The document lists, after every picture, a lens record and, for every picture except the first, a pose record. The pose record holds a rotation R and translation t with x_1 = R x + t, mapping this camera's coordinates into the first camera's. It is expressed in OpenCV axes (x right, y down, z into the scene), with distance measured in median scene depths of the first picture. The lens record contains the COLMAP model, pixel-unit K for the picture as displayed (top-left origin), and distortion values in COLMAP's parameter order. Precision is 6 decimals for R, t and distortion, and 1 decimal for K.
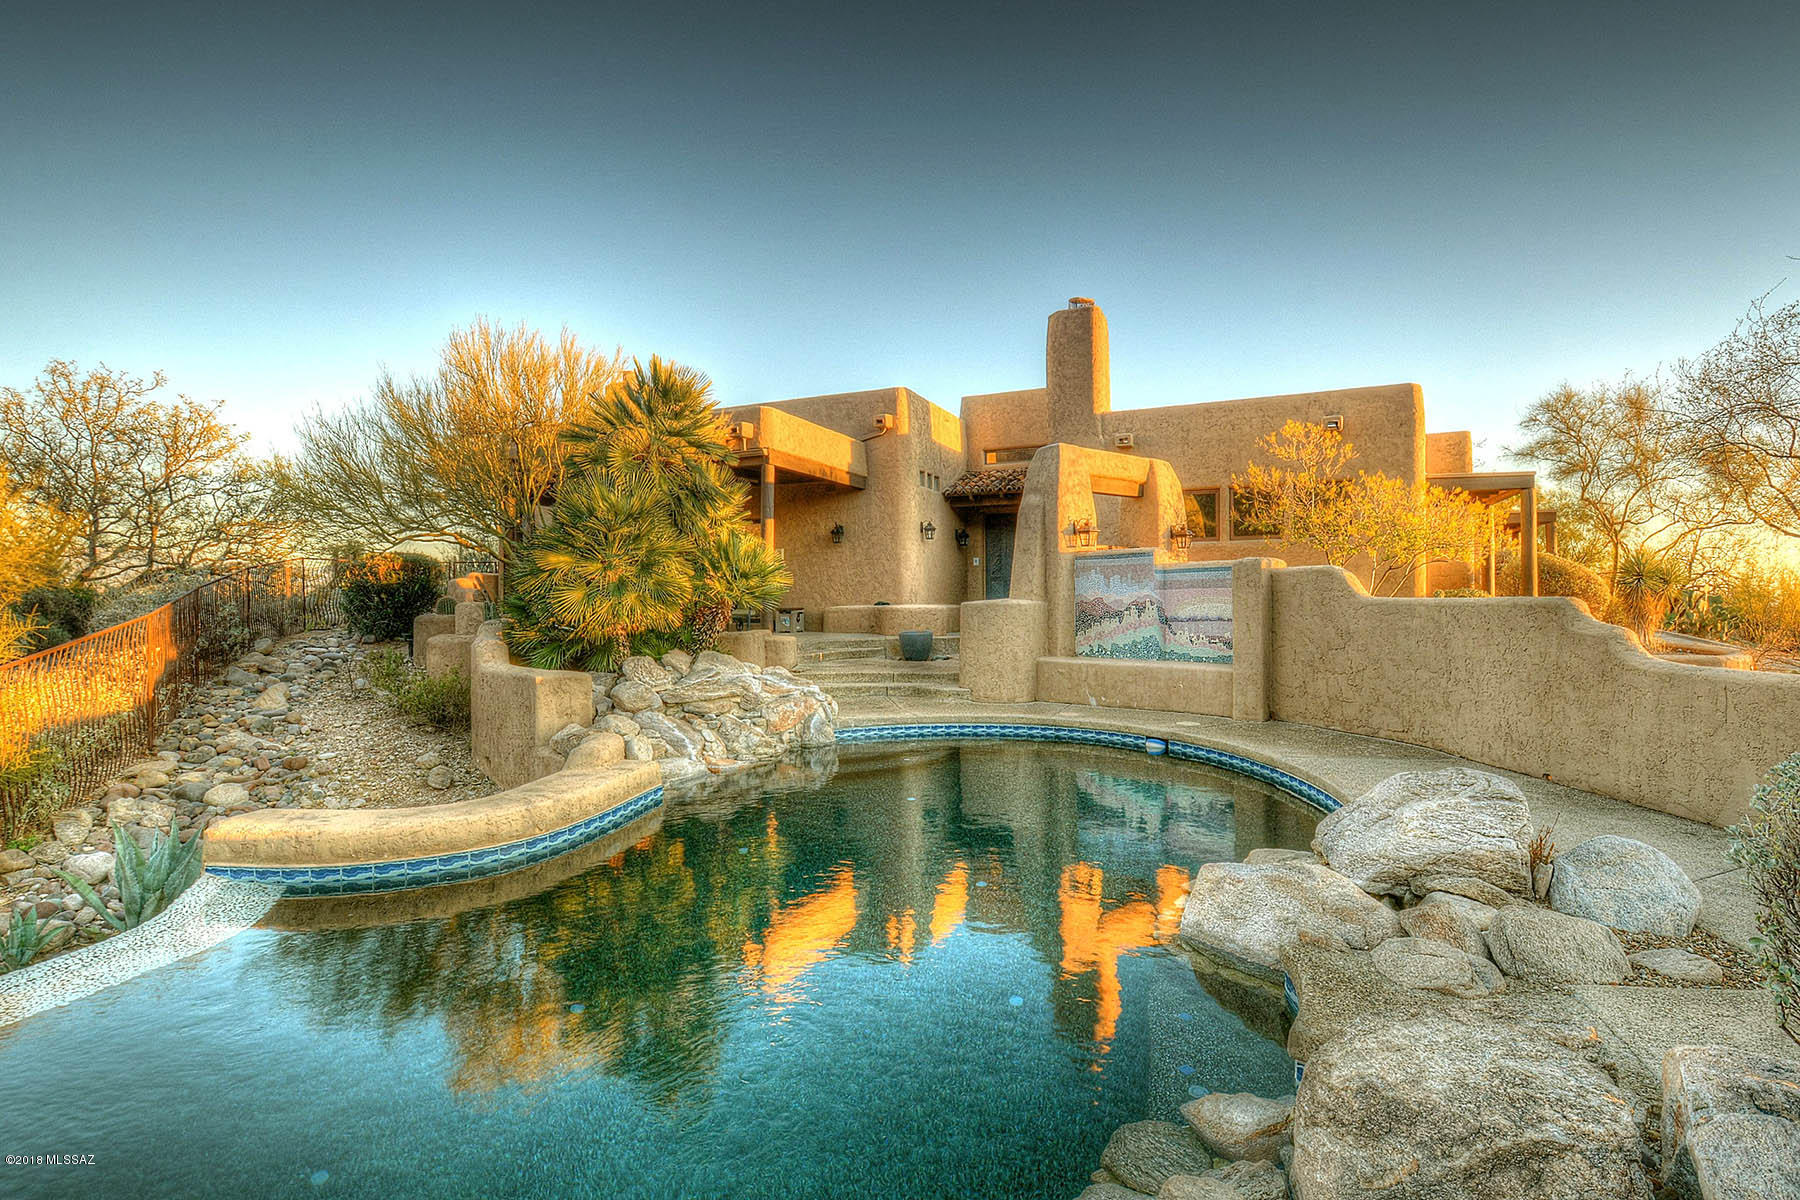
lens RADIAL K [[825.3, 0, 854.9], [0, 825.3, 623.7], [0, 0, 1]] dist [-0.002569, -0.004676]
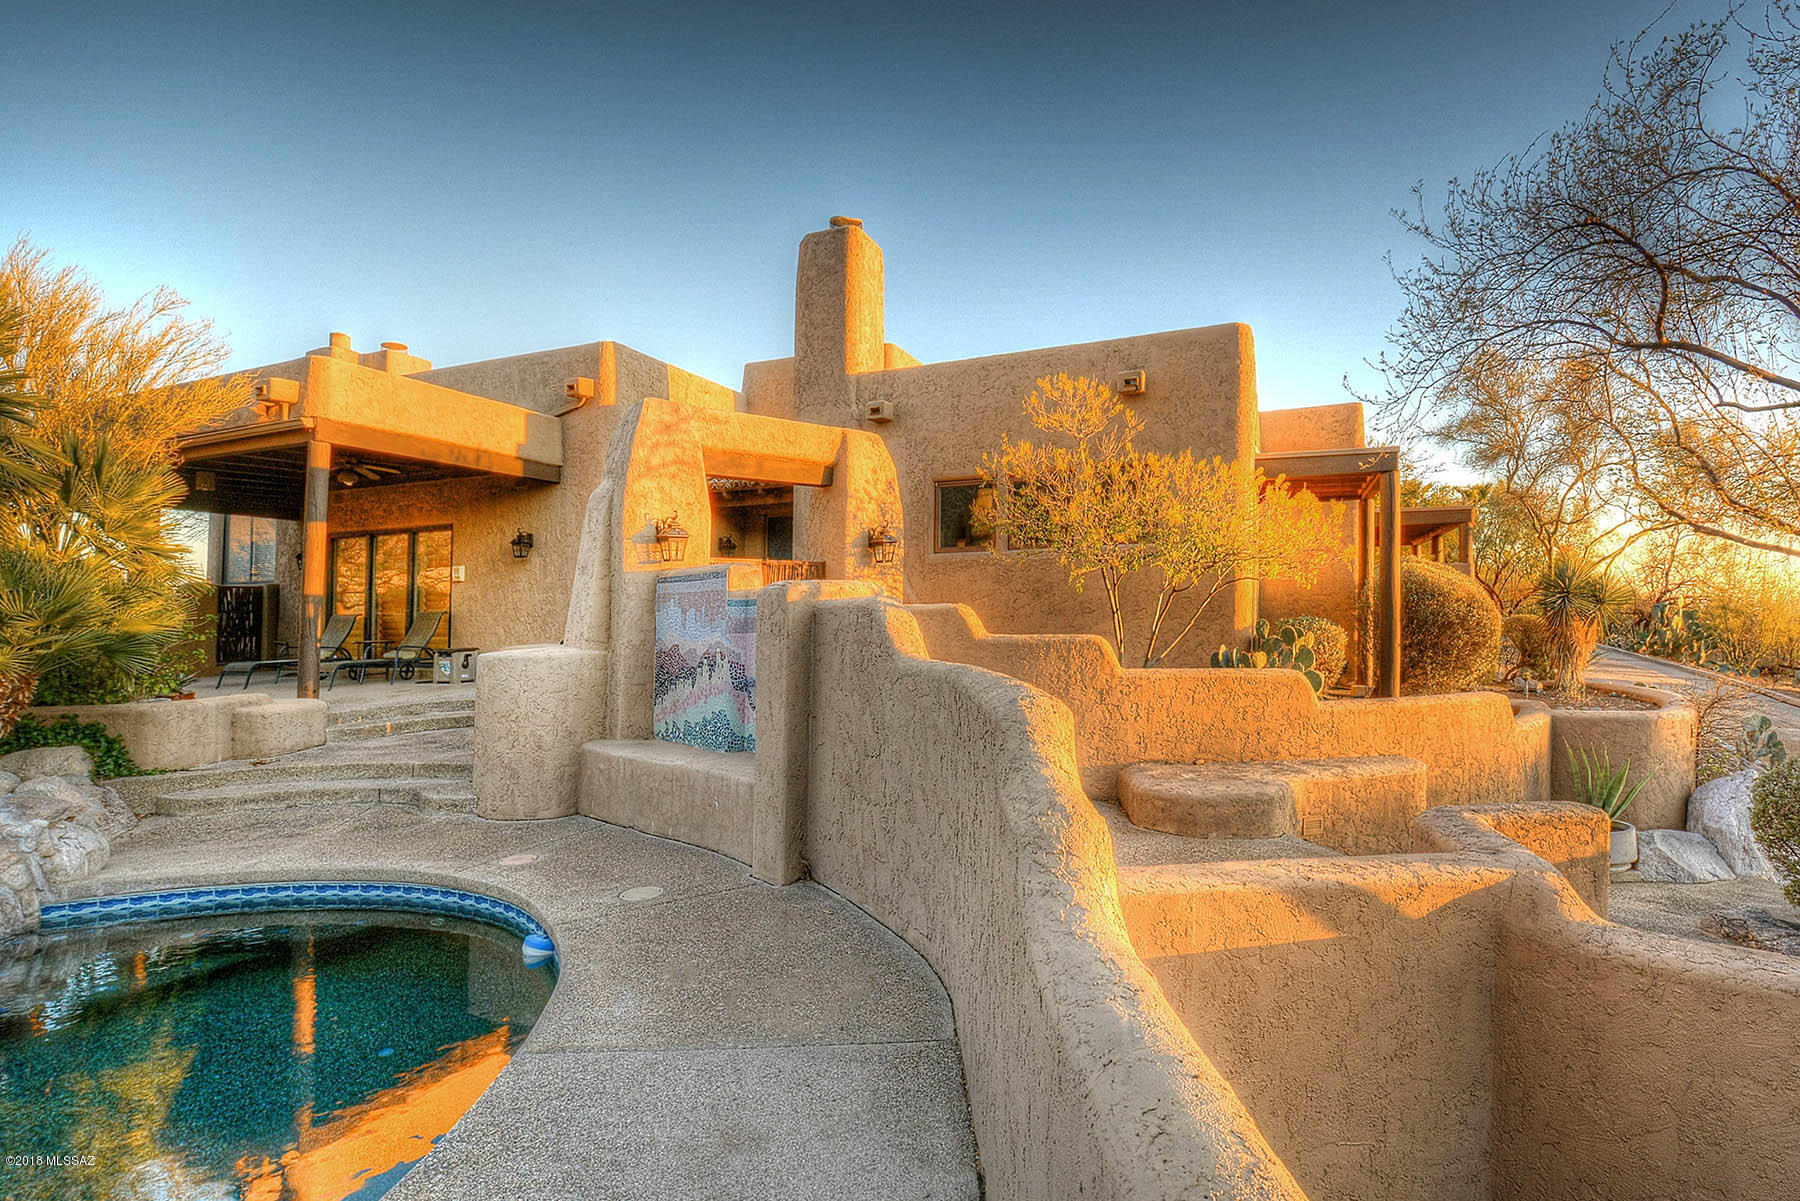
lens RADIAL K [[825.3, 0, 1003.3], [0, 825.3, 636.1], [0, 0, 1]] dist [-0.002569, -0.004676]
pose [[0.997000, -0.015893, 0.075750, 0.440310], [0.015838, 0.999874, 0.001317, -0.031213], [-0.075762, -0.000113, 0.997126, 0.329078]]
